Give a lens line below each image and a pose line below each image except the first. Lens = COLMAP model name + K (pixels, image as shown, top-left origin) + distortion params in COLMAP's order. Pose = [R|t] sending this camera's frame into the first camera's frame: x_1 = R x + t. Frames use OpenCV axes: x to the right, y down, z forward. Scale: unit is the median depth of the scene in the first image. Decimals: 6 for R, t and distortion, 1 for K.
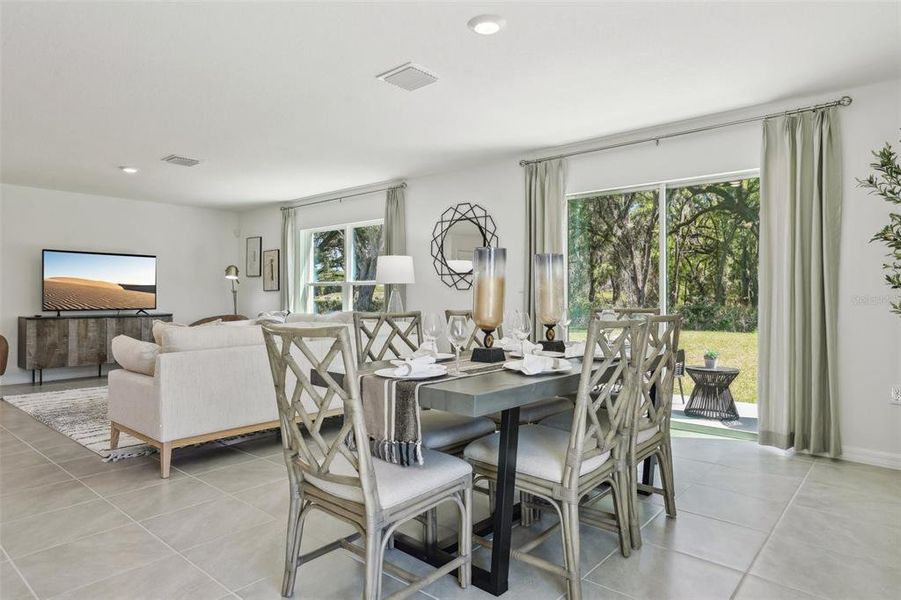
lens RADIAL K [[539.0, 0, 444.8], [0, 539.0, 296.4], [0, 0, 1]] dist [-0.001409, 0.000541]
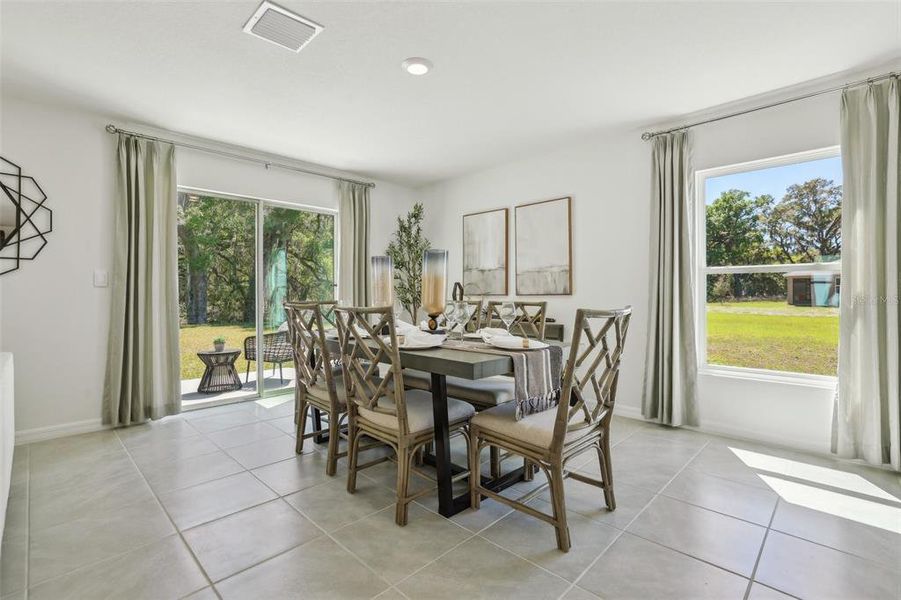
lens RADIAL K [[426.9, 0, 451.5], [0, 426.9, 302.2], [0, 0, 1]] dist [-0.001578, 0.000555]
pose [[0.068960, -0.018927, 0.997440, -0.424778], [0.000217, 0.999820, 0.018957, 0.003224], [-0.997619, -0.001091, 0.068952, 0.400562]]
